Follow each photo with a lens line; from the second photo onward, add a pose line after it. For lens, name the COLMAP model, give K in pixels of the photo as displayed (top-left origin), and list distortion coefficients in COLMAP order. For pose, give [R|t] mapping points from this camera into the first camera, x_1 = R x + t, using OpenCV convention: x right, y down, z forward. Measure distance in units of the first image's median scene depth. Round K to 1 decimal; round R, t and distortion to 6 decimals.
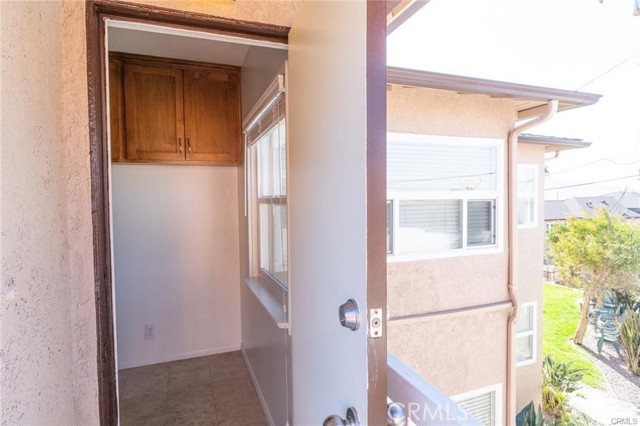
lens RADIAL K [[357.0, 0, 320.2], [0, 357.0, 210.4], [0, 0, 1]] dist [0.002127, 0.000400]
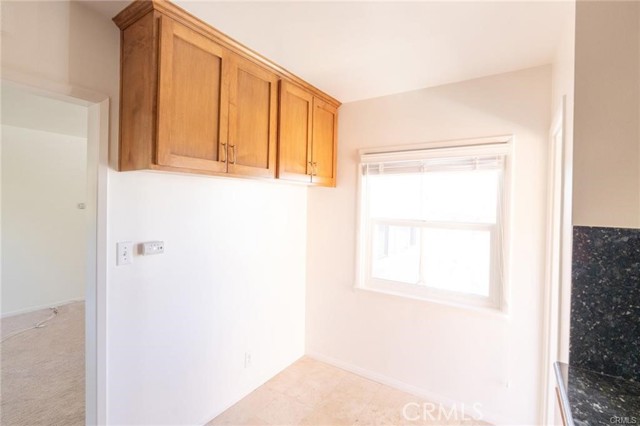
lens RADIAL K [[291.4, 0, 321.0], [0, 291.4, 211.6], [0, 0, 1]] dist [0.003581, -0.000525]
pose [[0.816720, 0.018989, 0.576721, -0.823599], [-0.013227, 0.999812, -0.014189, -0.041282], [-0.576882, 0.003960, 0.816818, 0.280343]]
